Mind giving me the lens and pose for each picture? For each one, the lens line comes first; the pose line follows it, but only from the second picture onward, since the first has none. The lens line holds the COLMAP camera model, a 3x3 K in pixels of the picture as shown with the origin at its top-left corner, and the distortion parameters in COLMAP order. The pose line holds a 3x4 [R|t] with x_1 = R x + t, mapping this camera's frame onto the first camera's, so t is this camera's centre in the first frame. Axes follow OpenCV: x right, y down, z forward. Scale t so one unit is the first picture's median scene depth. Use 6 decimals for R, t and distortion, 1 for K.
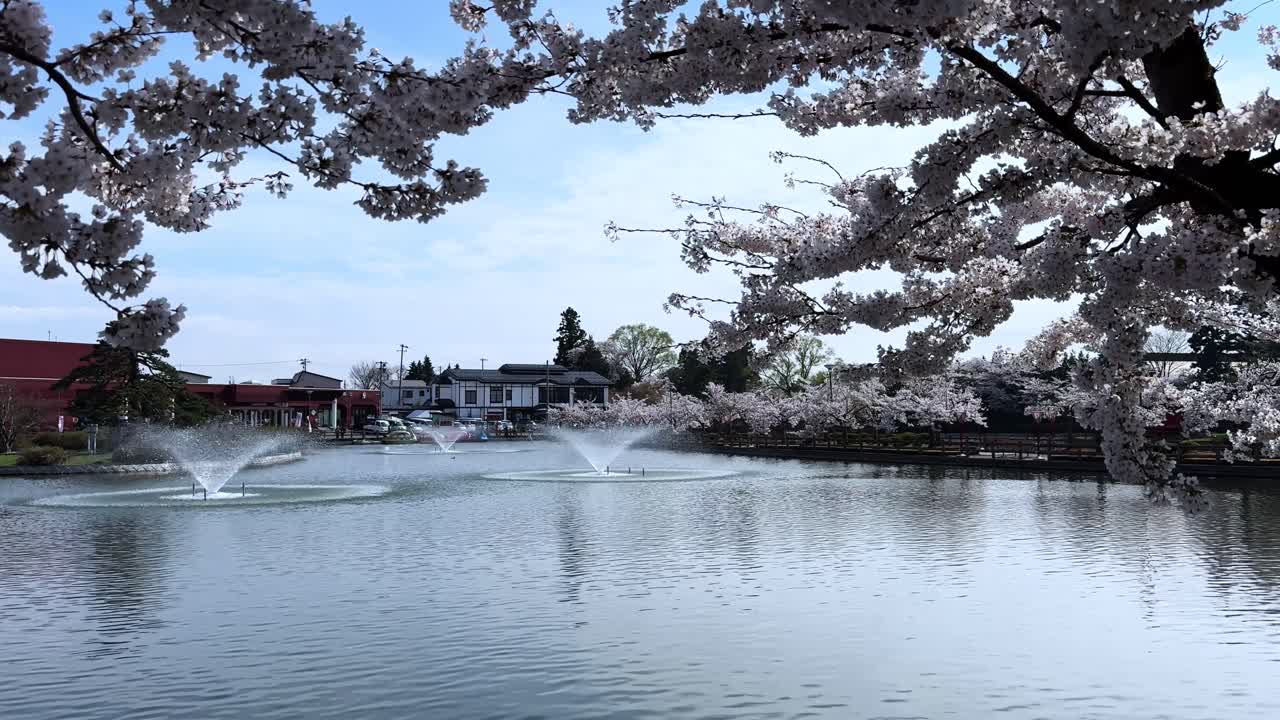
lens RADIAL K [[1090.3, 0, 640.0], [0, 1090.3, 360.0], [0, 0, 1]] dist [-0.005464, -0.008531]
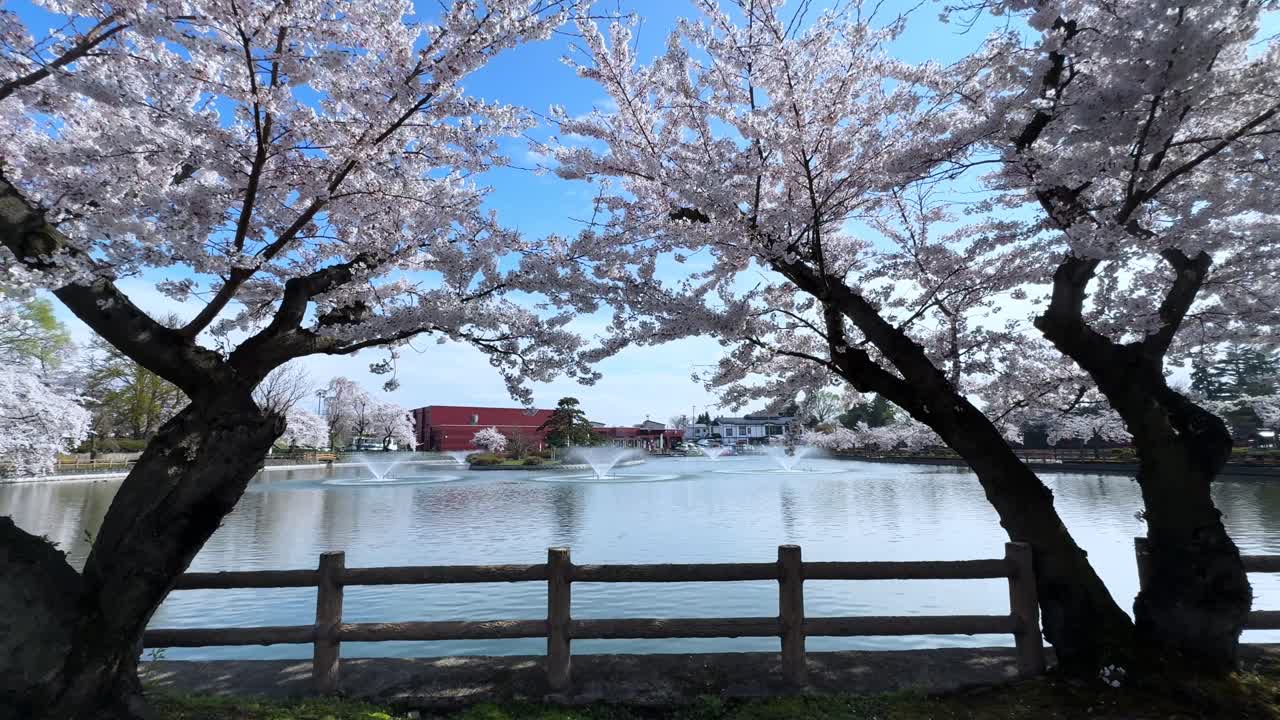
lens RADIAL K [[1090.3, 0, 640.0], [0, 1090.3, 360.0], [0, 0, 1]] dist [-0.005464, -0.008531]
pose [[0.909654, -0.045069, -0.412915, 0.508753], [0.025511, 0.998281, -0.052761, 0.004587], [0.414584, 0.037460, 0.909240, -0.829494]]
